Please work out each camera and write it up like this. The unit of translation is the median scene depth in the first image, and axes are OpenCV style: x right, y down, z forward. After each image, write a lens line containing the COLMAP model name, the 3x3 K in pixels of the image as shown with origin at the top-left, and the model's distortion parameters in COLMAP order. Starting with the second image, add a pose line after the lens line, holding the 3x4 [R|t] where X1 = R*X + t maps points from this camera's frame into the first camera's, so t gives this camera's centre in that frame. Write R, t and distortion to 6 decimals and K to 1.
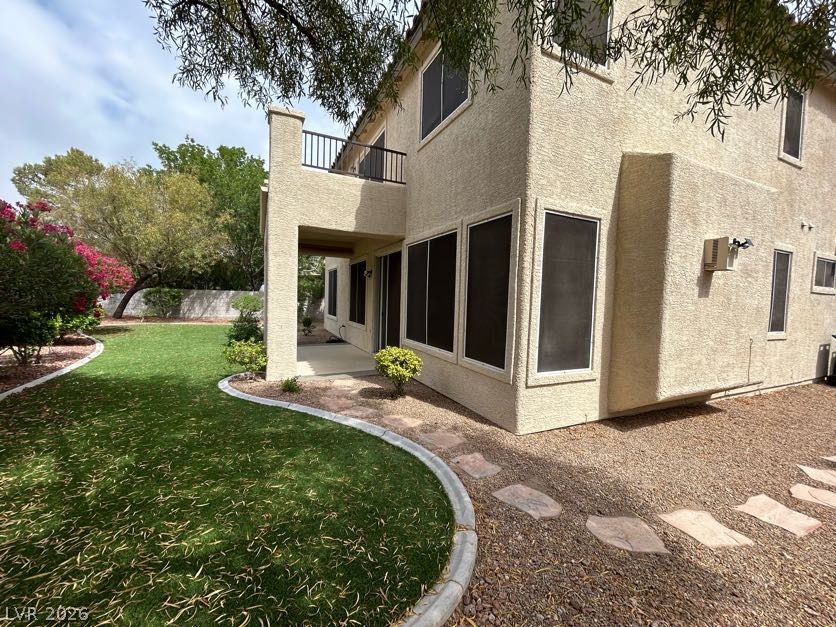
lens RADIAL K [[335.9, 0, 418.0], [0, 335.9, 313.5], [0, 0, 1]] dist [0.000336, 0.000272]
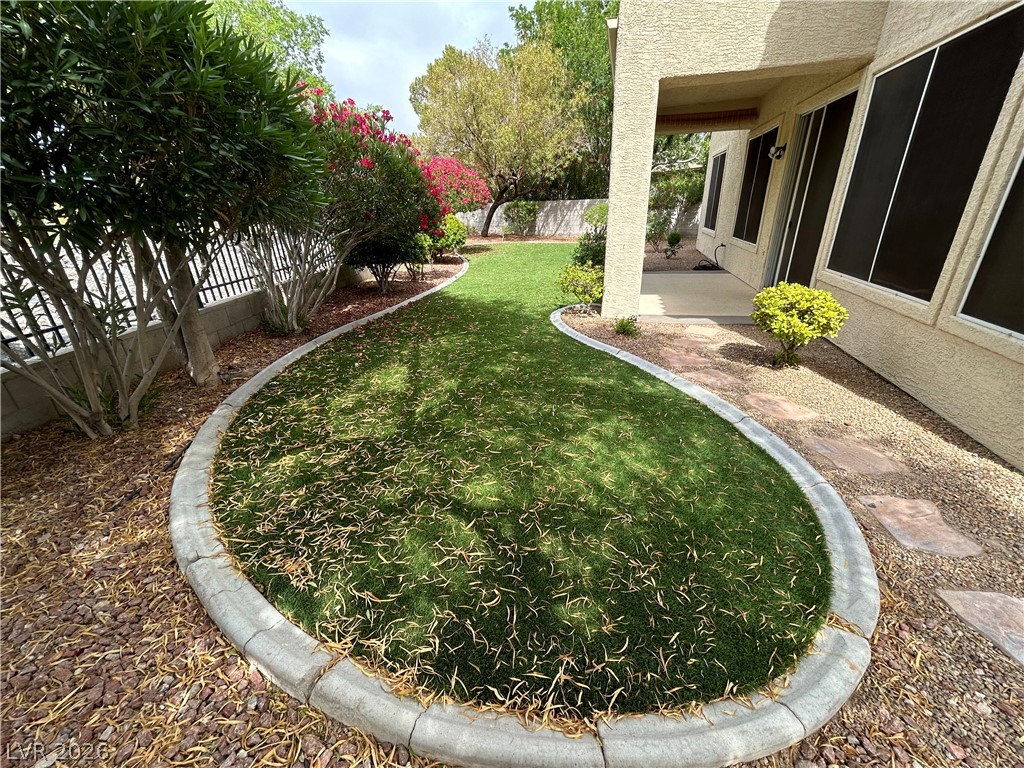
lens RADIAL K [[411.5, 0, 512.0], [0, 411.5, 384.0], [0, 0, 1]] dist [0.000336, 0.000272]
pose [[0.772484, 0.203370, -0.601589, 0.018615], [0.024390, 0.937132, 0.348121, 0.000858], [0.634566, -0.283591, 0.718960, 0.131198]]
